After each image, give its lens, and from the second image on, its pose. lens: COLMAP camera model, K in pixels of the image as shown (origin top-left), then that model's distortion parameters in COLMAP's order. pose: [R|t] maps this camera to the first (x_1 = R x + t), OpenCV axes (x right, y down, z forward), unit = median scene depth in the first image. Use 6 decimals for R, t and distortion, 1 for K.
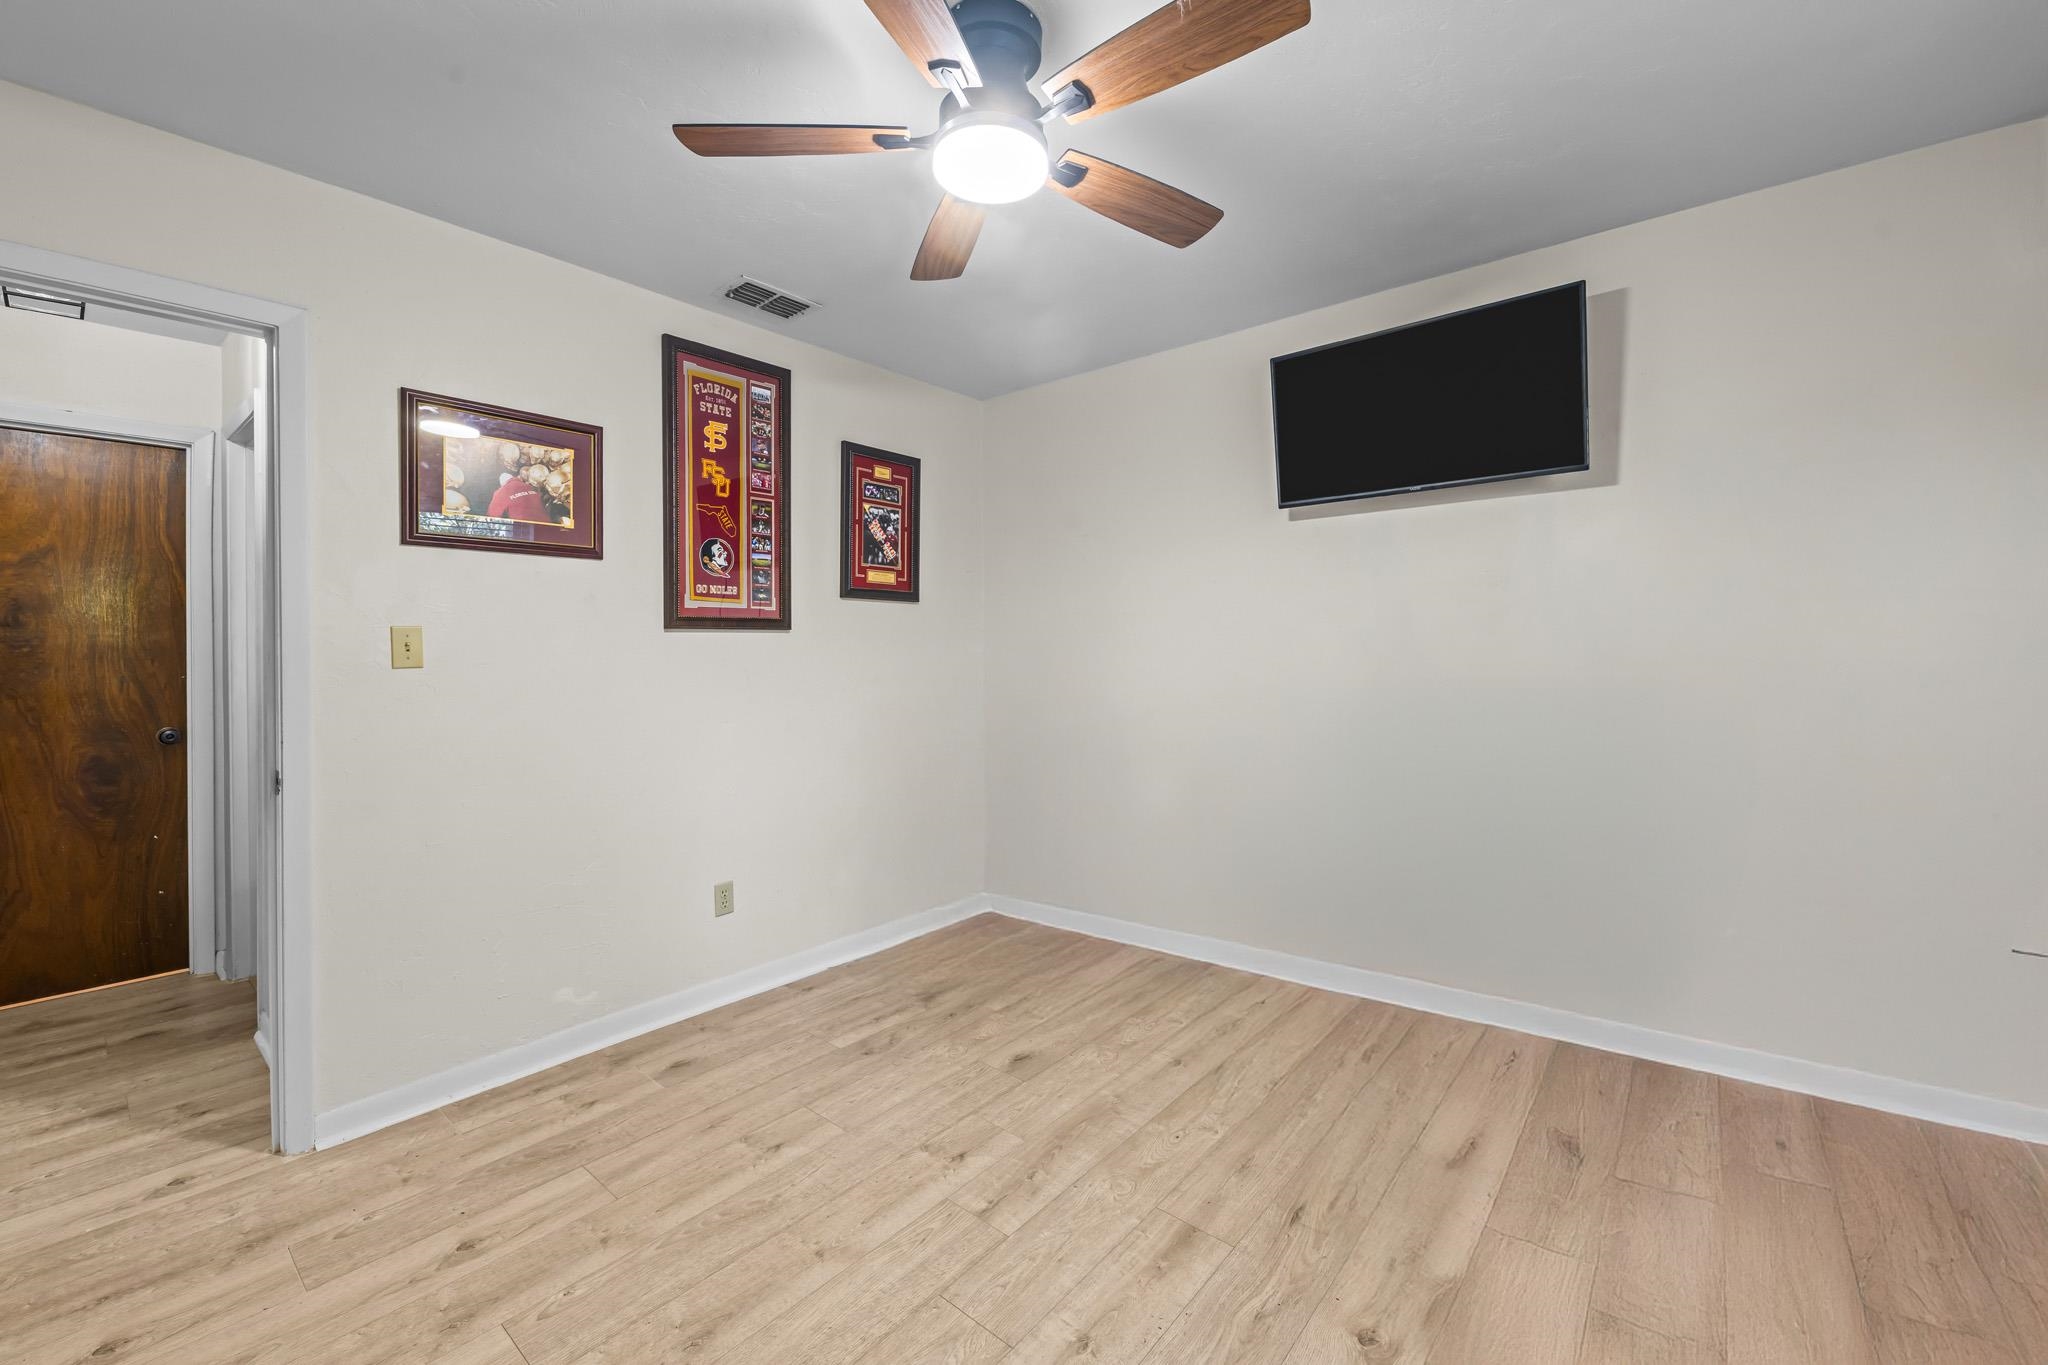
lens RADIAL K [[846.9, 0, 1037.4], [0, 846.9, 650.5], [0, 0, 1]] dist [-0.001883, -0.005293]
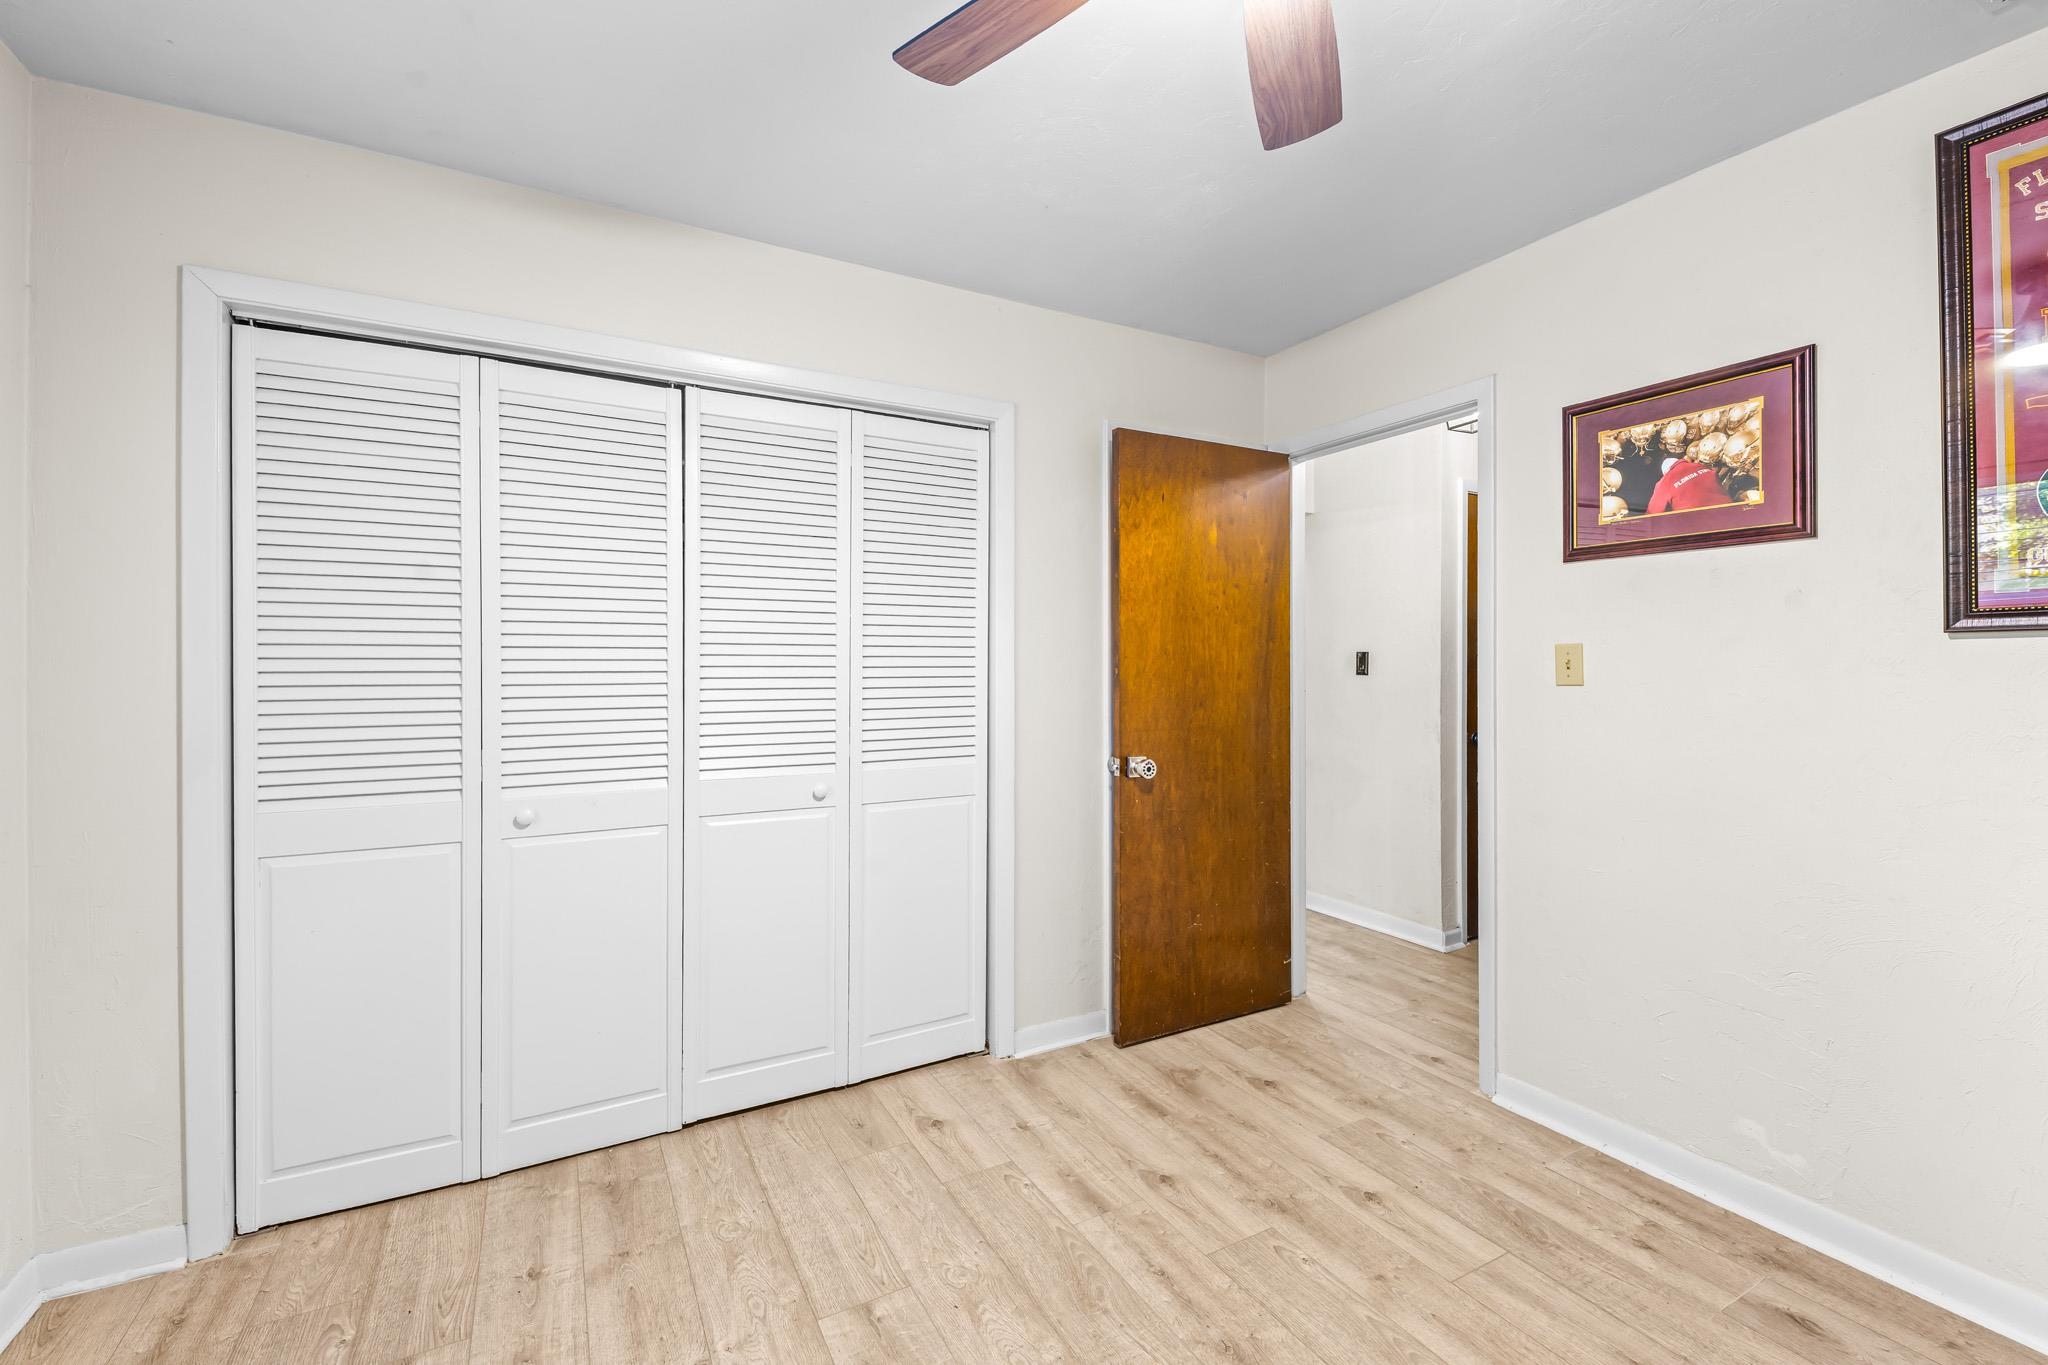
lens RADIAL K [[846.9, 0, 1051.9], [0, 846.9, 679.4], [0, 0, 1]] dist [-0.001883, -0.005293]
pose [[-0.365178, 0.004613, -0.930926, 0.399797], [-0.014515, 0.999838, 0.010648, 0.011553], [0.930825, 0.017401, -0.365051, 0.772481]]
